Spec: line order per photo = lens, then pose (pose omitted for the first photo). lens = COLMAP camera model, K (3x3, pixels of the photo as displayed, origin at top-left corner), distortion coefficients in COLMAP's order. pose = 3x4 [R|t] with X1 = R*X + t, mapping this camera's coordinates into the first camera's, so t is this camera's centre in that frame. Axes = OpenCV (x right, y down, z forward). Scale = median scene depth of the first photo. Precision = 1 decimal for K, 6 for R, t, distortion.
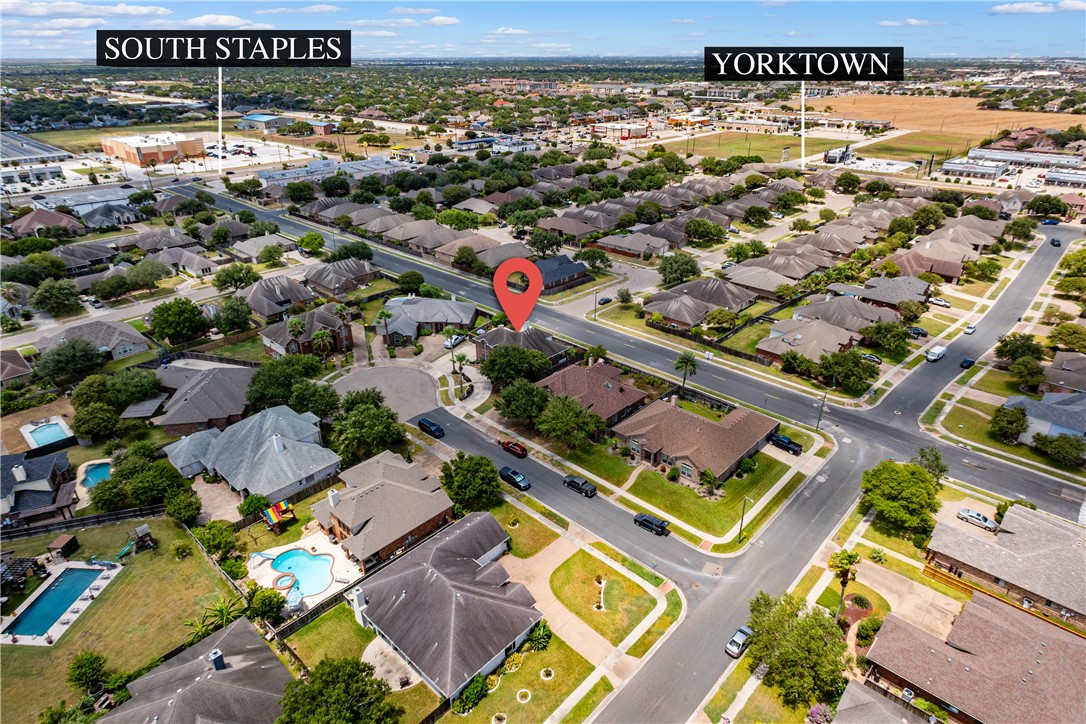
lens RADIAL K [[623.7, 0, 543.0], [0, 623.7, 362.0], [0, 0, 1]] dist [-0.000079, -0.000269]
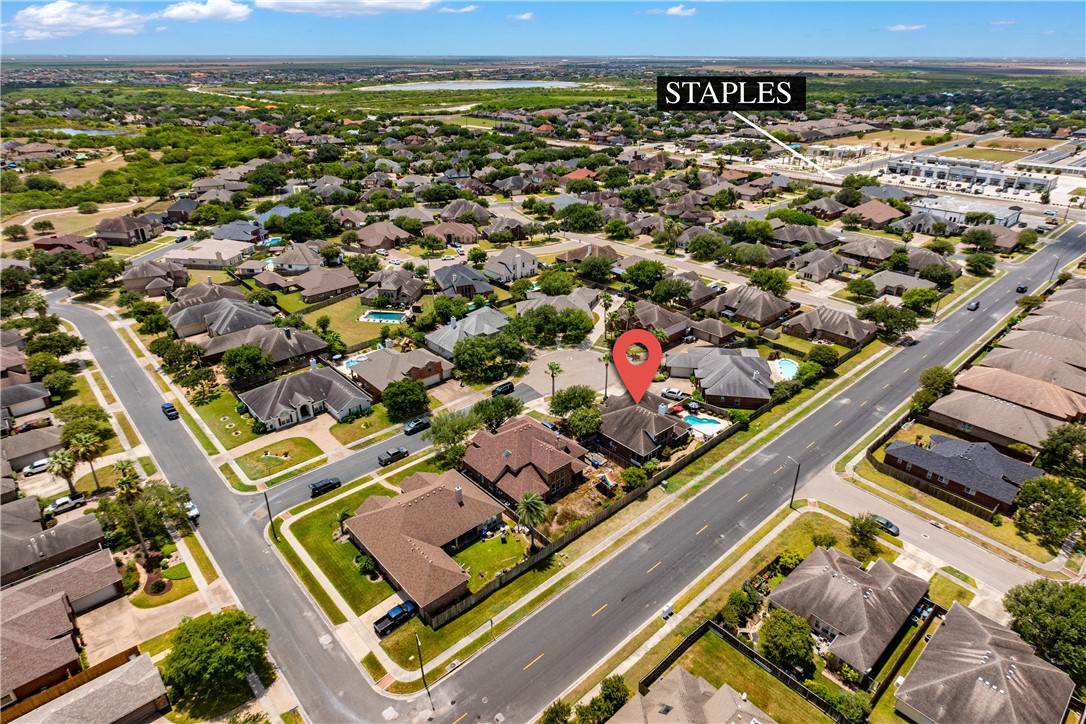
lens RADIAL K [[623.7, 0, 543.0], [0, 623.7, 362.0], [0, 0, 1]] dist [-0.000079, -0.000269]
pose [[-0.083318, 0.440992, -0.893636, 1.012881], [-0.445247, 0.785792, 0.429285, -0.568407], [0.891523, 0.433656, 0.130880, 1.038373]]
